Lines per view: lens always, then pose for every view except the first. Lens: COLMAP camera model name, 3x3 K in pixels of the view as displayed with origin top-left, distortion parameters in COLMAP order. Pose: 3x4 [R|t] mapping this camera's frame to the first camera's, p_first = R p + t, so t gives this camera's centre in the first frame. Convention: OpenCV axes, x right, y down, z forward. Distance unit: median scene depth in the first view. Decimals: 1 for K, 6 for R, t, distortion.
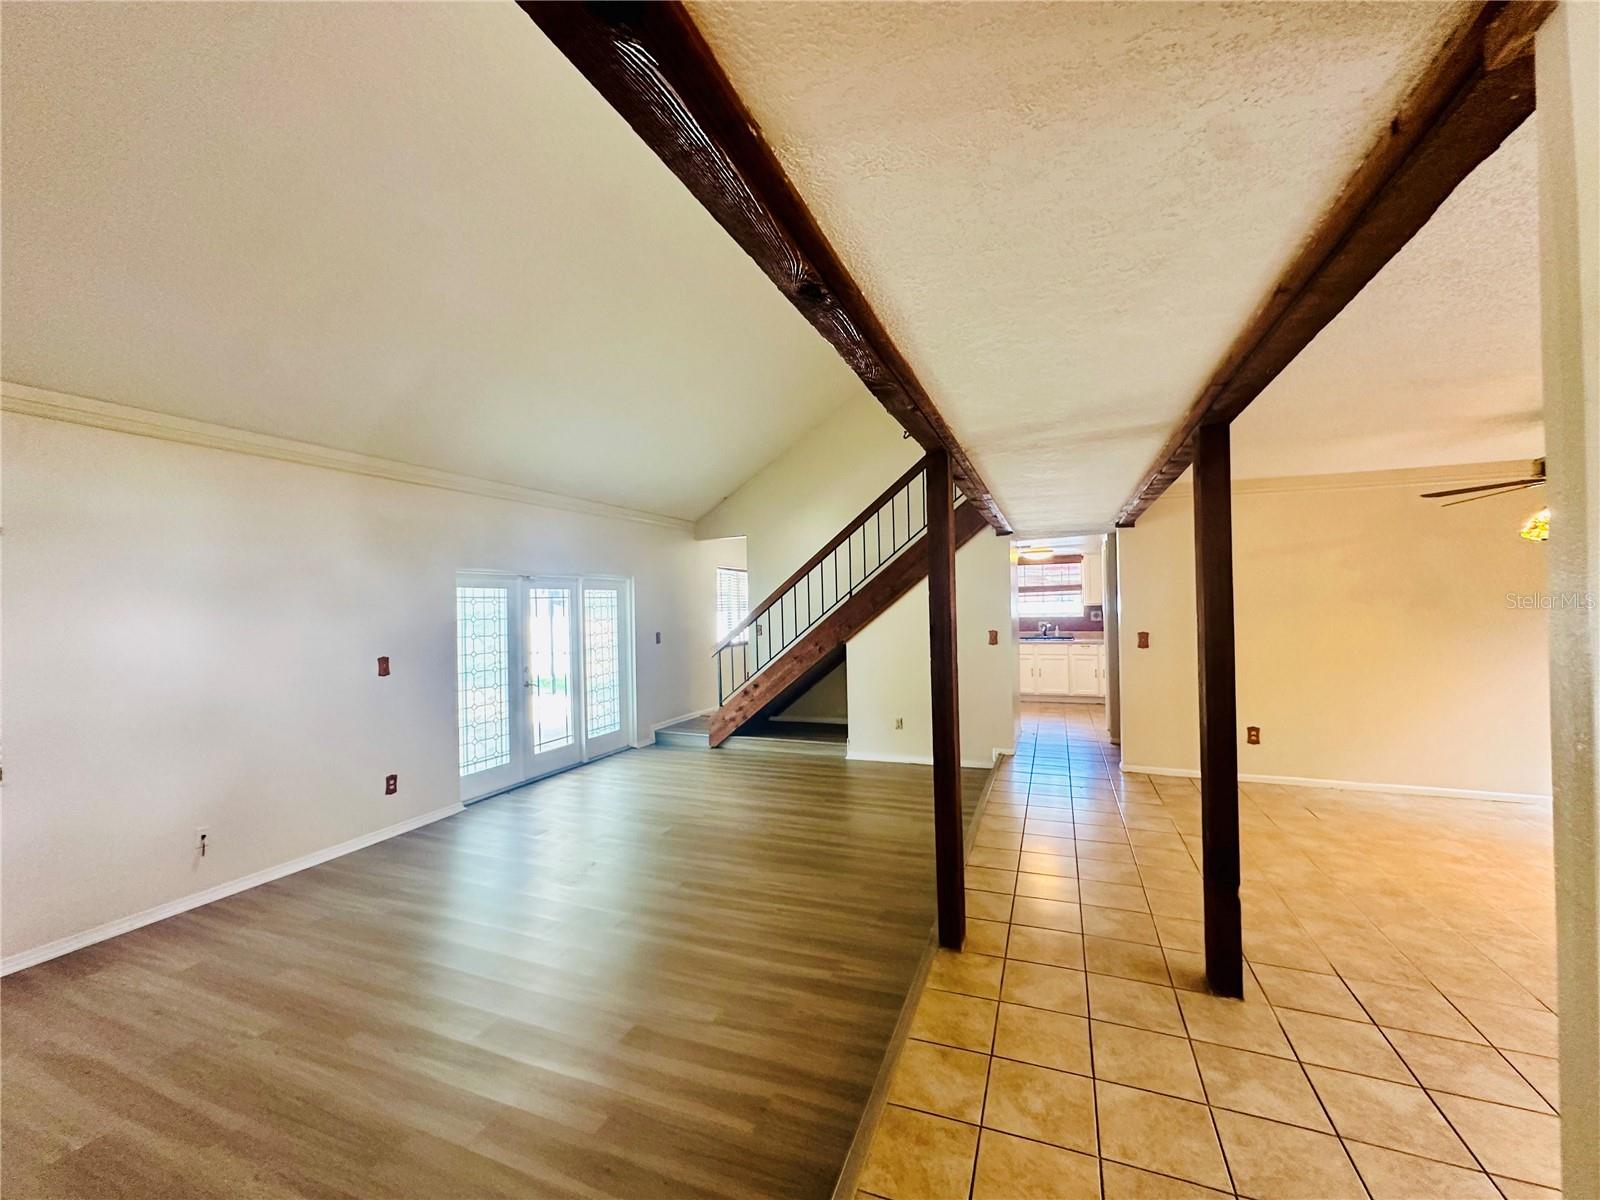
lens RADIAL K [[642.1, 0, 799.9], [0, 642.1, 595.1], [0, 0, 1]] dist [-0.003863, 0.001037]
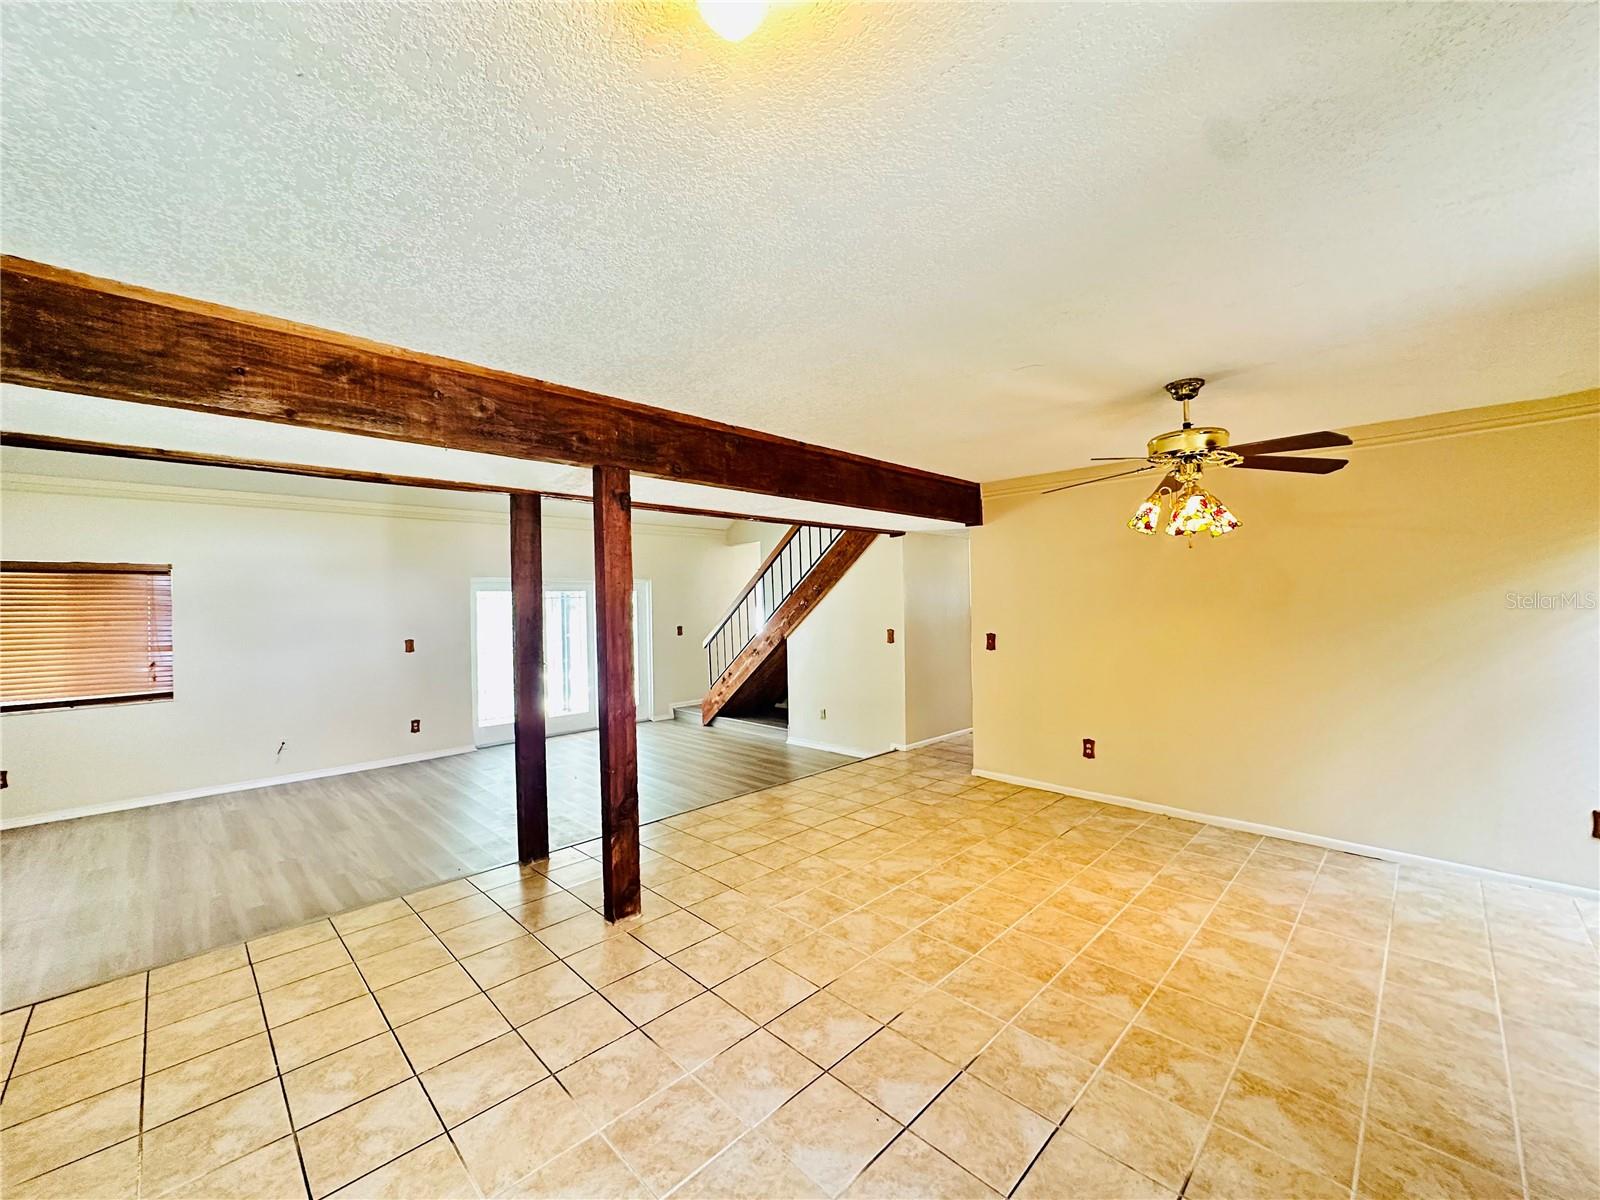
lens RADIAL K [[642.1, 0, 798.4], [0, 642.1, 604.9], [0, 0, 1]] dist [-0.003863, 0.001037]
pose [[0.919052, 0.003048, -0.394125, 0.682138], [0.006577, 0.999712, 0.023070, -0.010394], [0.394082, -0.023794, 0.918767, -0.001619]]
